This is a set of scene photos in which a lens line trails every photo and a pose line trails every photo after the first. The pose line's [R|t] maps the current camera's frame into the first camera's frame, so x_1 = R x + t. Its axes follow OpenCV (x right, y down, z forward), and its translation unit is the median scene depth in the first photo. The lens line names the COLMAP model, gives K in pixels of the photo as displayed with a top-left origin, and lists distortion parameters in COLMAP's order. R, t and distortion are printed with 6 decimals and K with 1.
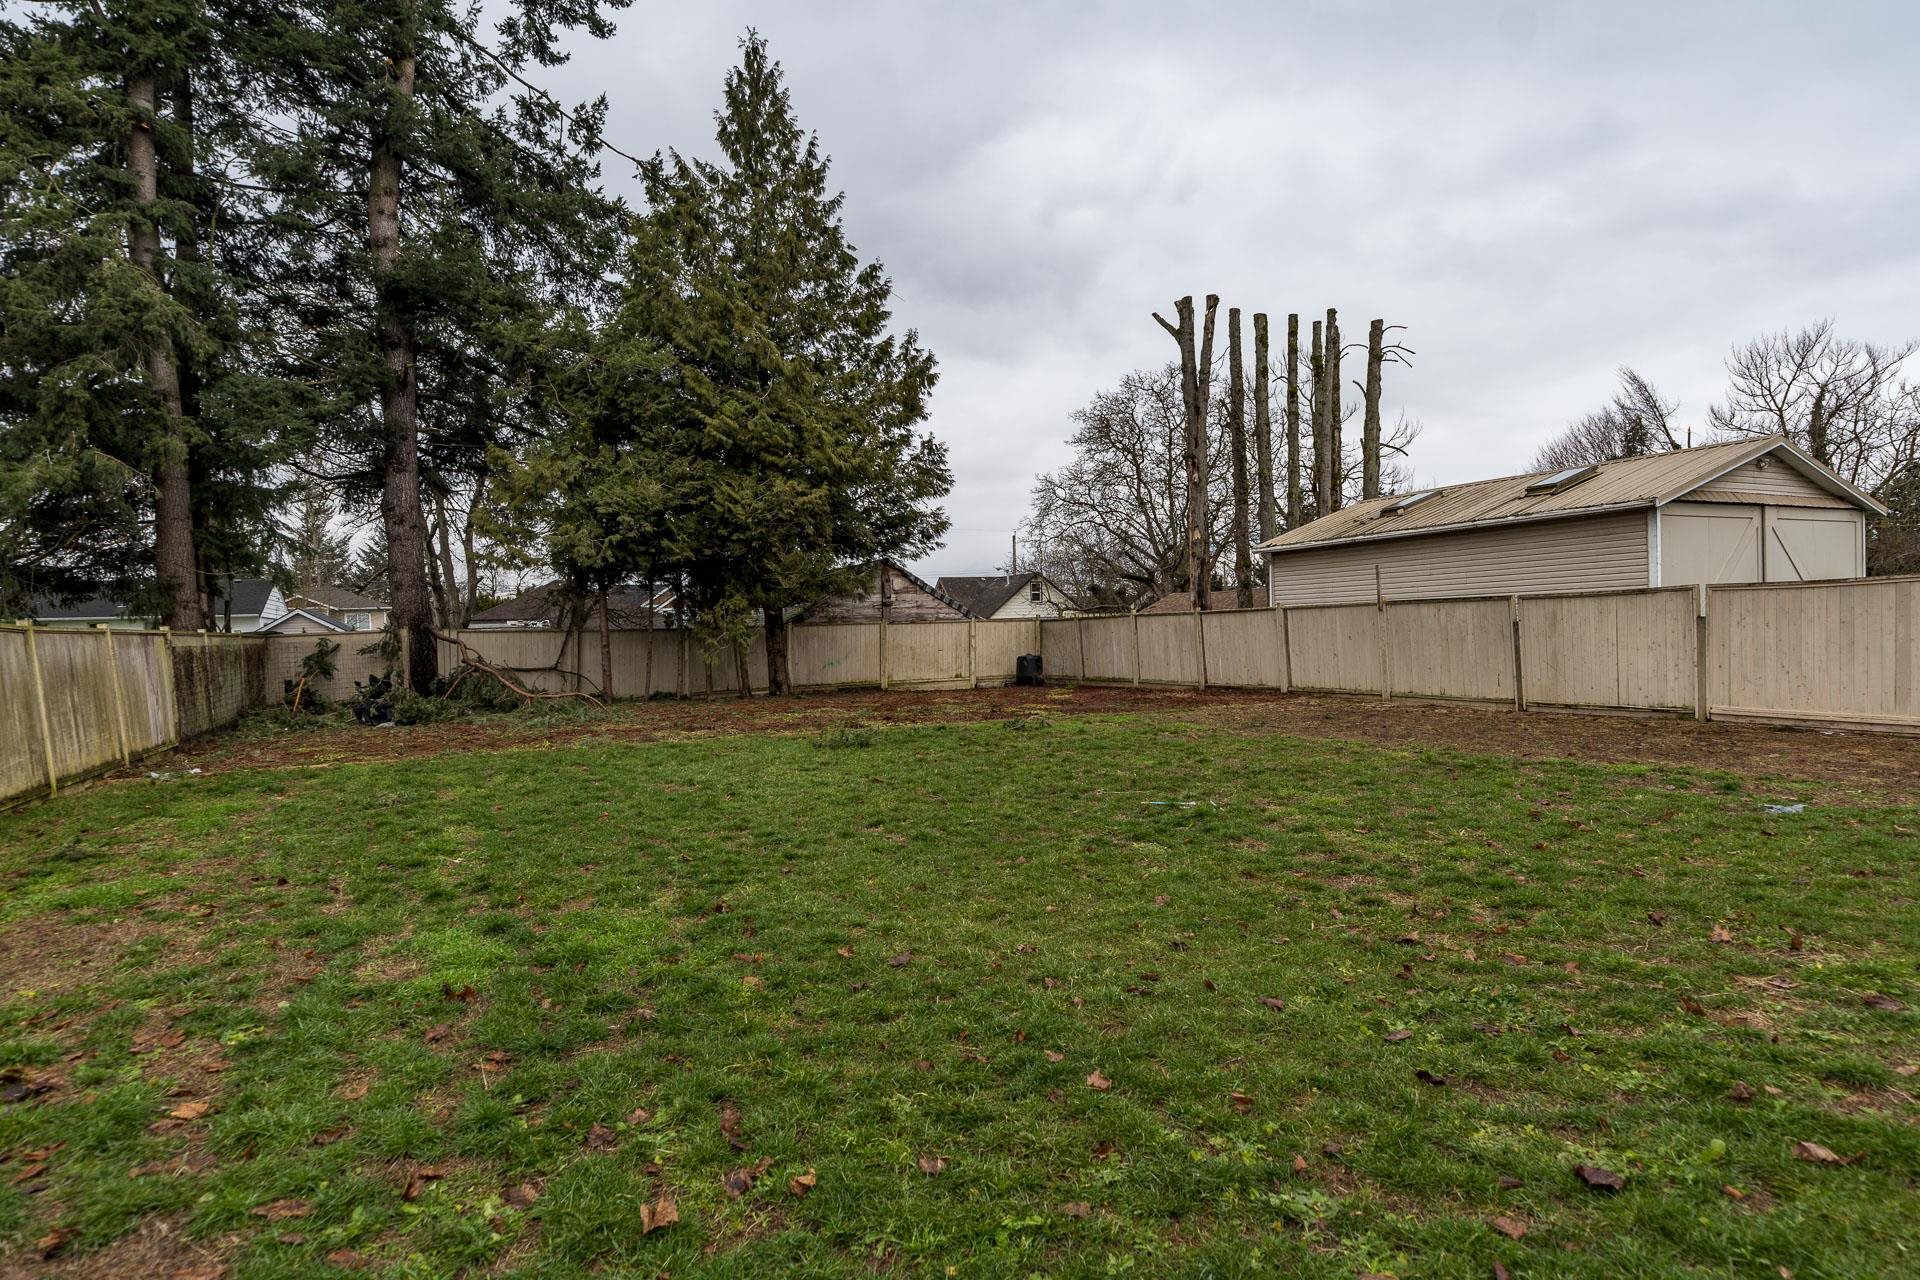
lens RADIAL K [[1085.8, 0, 960.0], [0, 1085.8, 640.0], [0, 0, 1]] dist [0.004848, -0.000009]
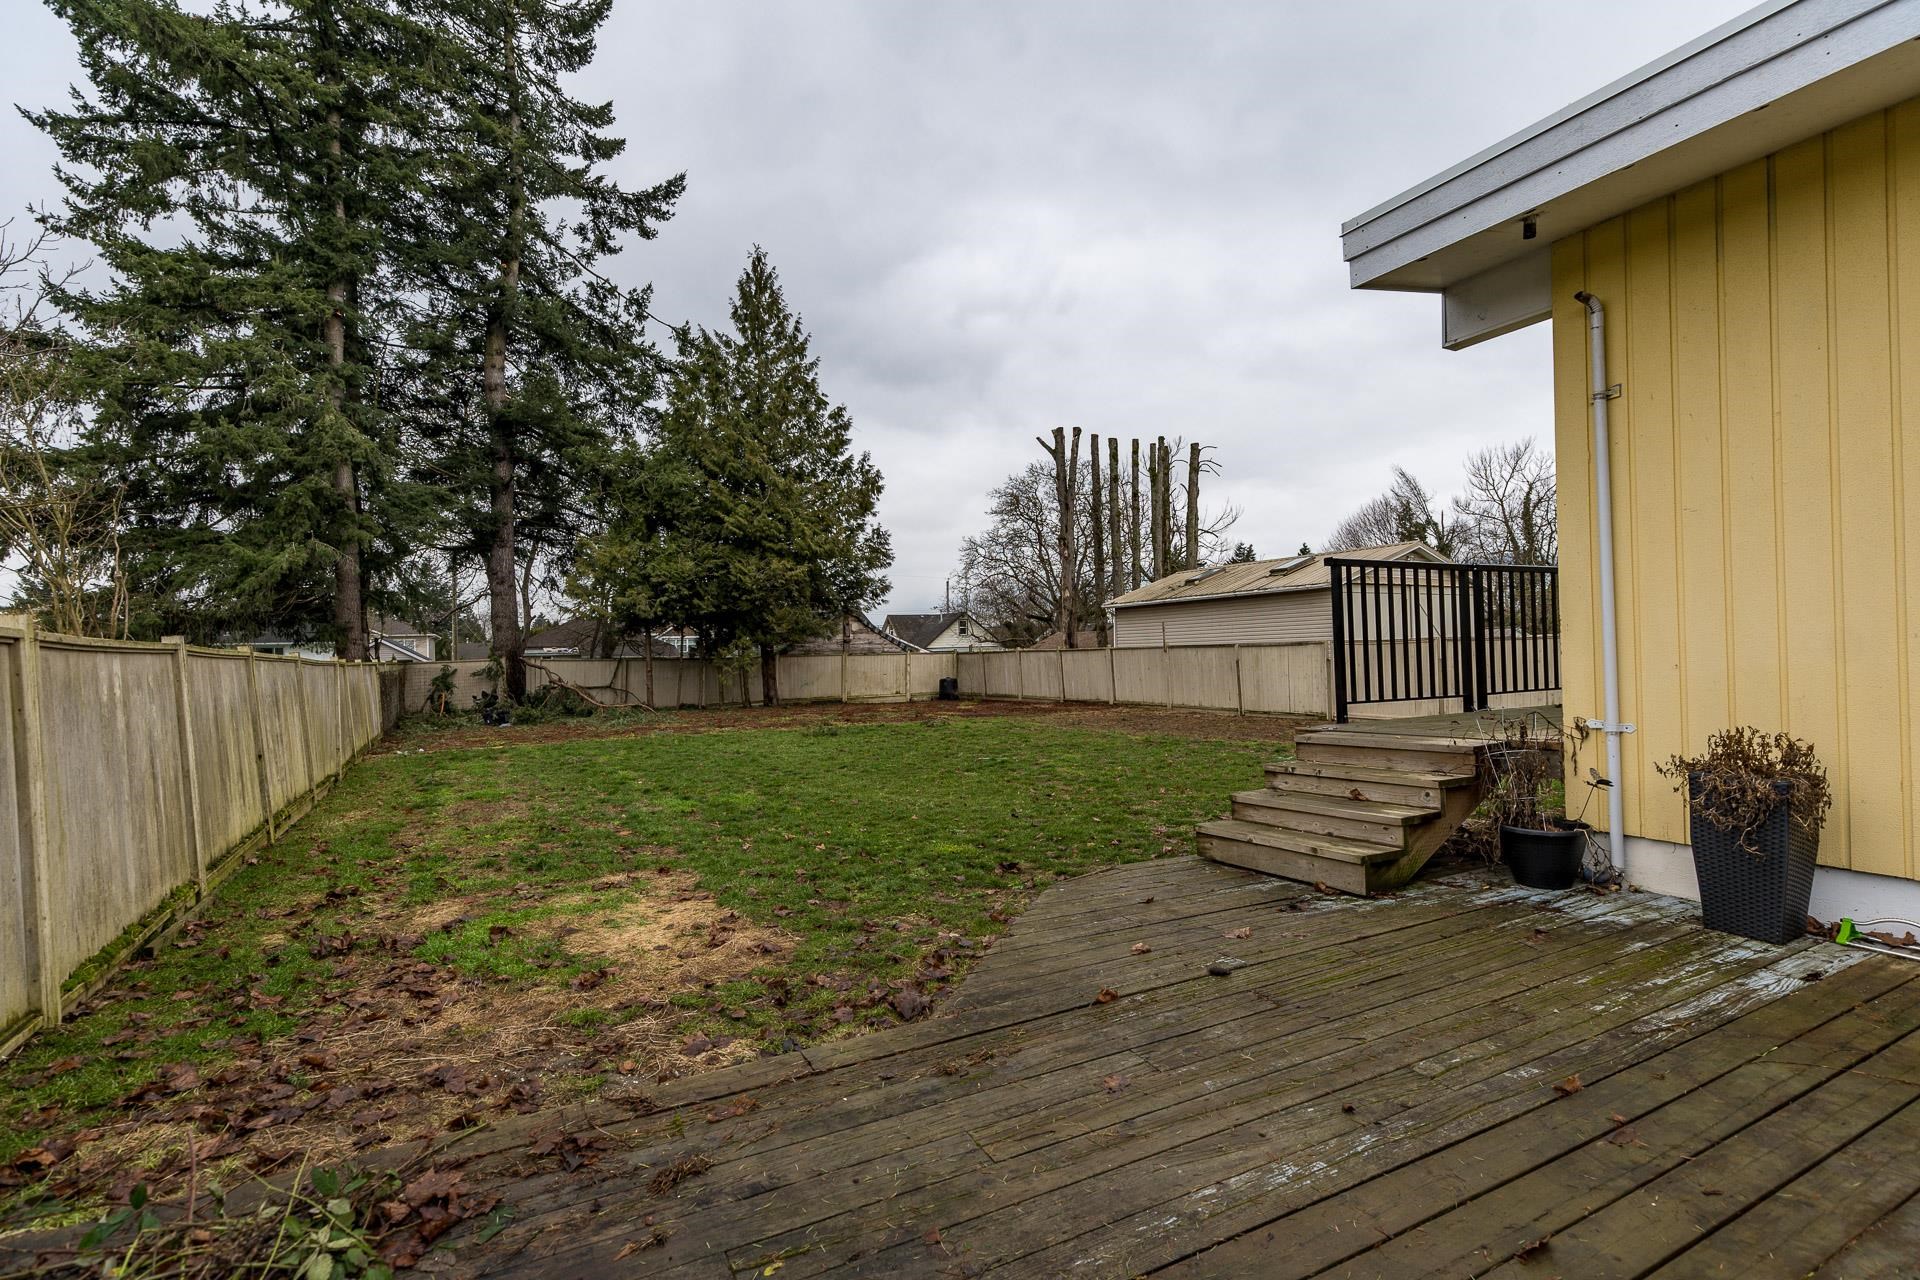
lens RADIAL K [[882.3, 0, 960.0], [0, 882.3, 640.0], [0, 0, 1]] dist [-0.003982, 0.000040]
pose [[0.998104, 0.006223, 0.061231, 0.009666], [-0.004635, 0.999650, -0.026049, -0.006419], [-0.061372, 0.025716, 0.997784, -0.167193]]
